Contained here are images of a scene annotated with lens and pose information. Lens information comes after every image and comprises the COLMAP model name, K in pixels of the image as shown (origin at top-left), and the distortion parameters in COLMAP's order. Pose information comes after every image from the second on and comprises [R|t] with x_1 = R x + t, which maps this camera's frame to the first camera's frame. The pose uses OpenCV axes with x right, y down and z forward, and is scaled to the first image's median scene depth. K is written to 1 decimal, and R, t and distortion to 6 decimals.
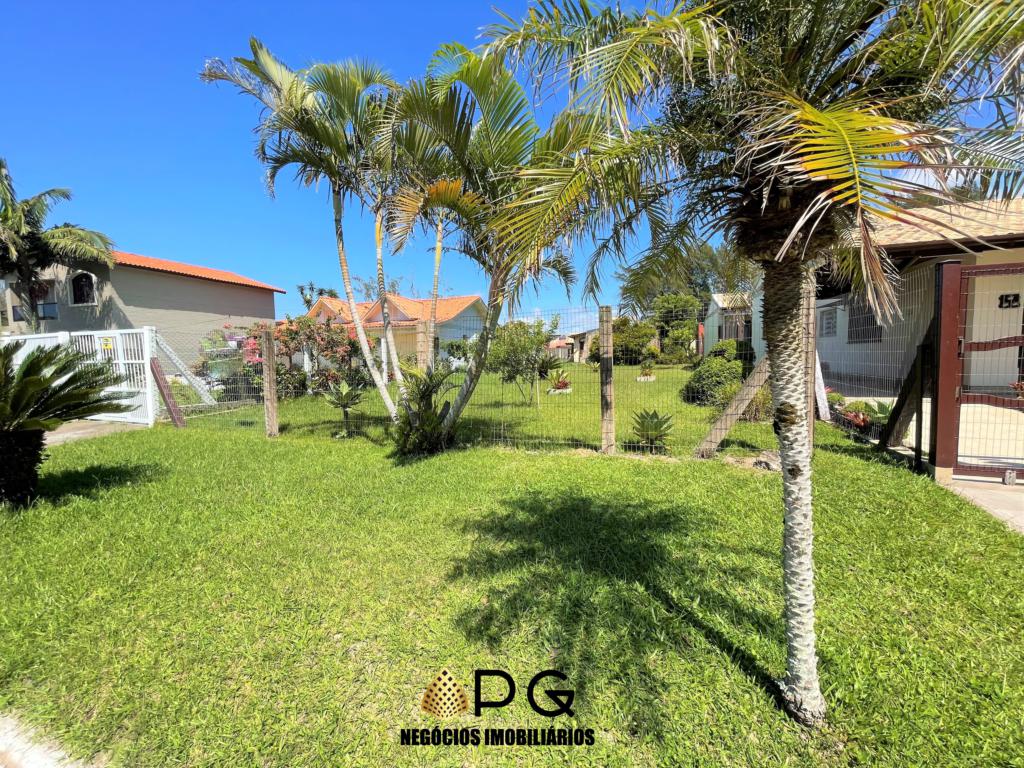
lens RADIAL K [[415.2, 0, 512.0], [0, 415.2, 384.0], [0, 0, 1]] dist [-0.001624, -0.000493]
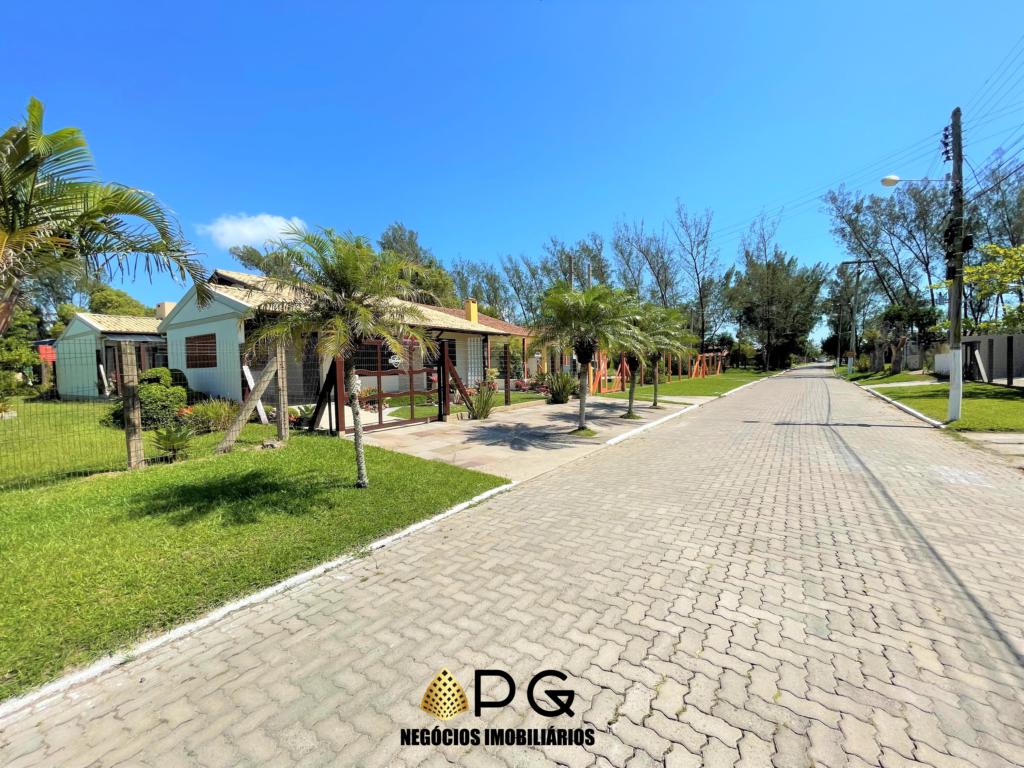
lens RADIAL K [[415.3, 0, 513.8], [0, 415.3, 381.2], [0, 0, 1]] dist [-0.000530, 0.000184]
pose [[0.228957, -0.020257, 0.973226, -0.171486], [0.086367, 0.996263, 0.000418, 0.004009], [-0.969598, 0.083959, 0.229851, -0.077687]]
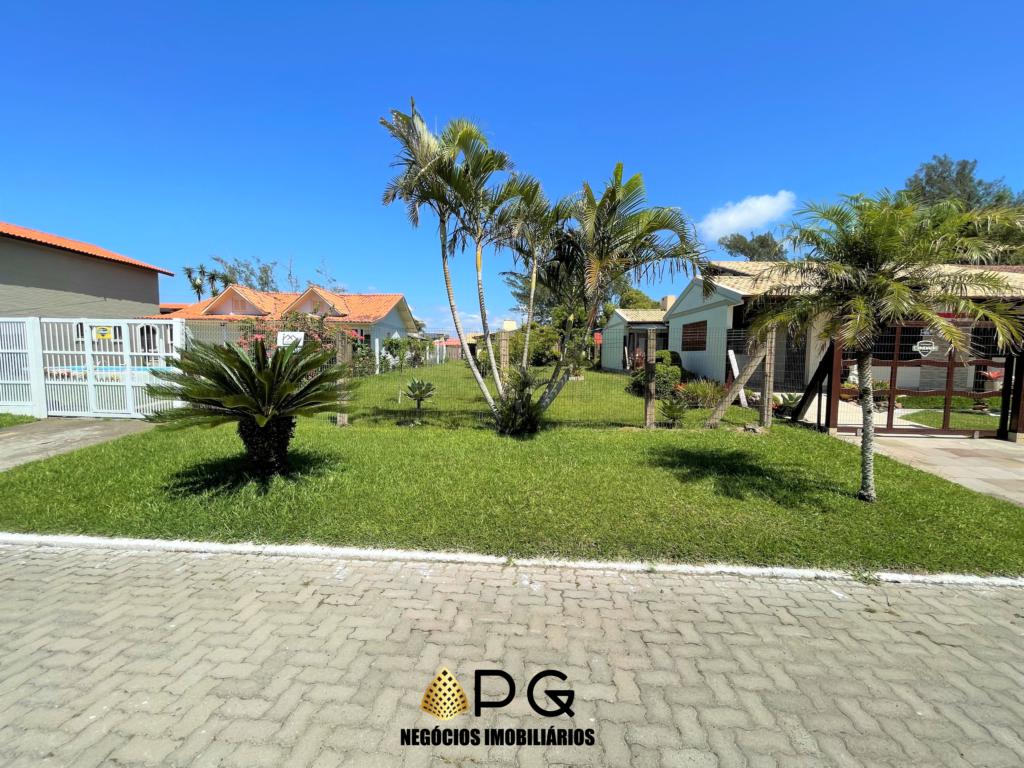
lens RADIAL K [[415.3, 0, 513.8], [0, 415.3, 381.2], [0, 0, 1]] dist [-0.000530, 0.000184]
pose [[0.953115, 0.010156, 0.302438, -0.182908], [-0.008987, 0.999946, -0.005256, 0.002649], [-0.302475, 0.002291, 0.953154, -0.071614]]
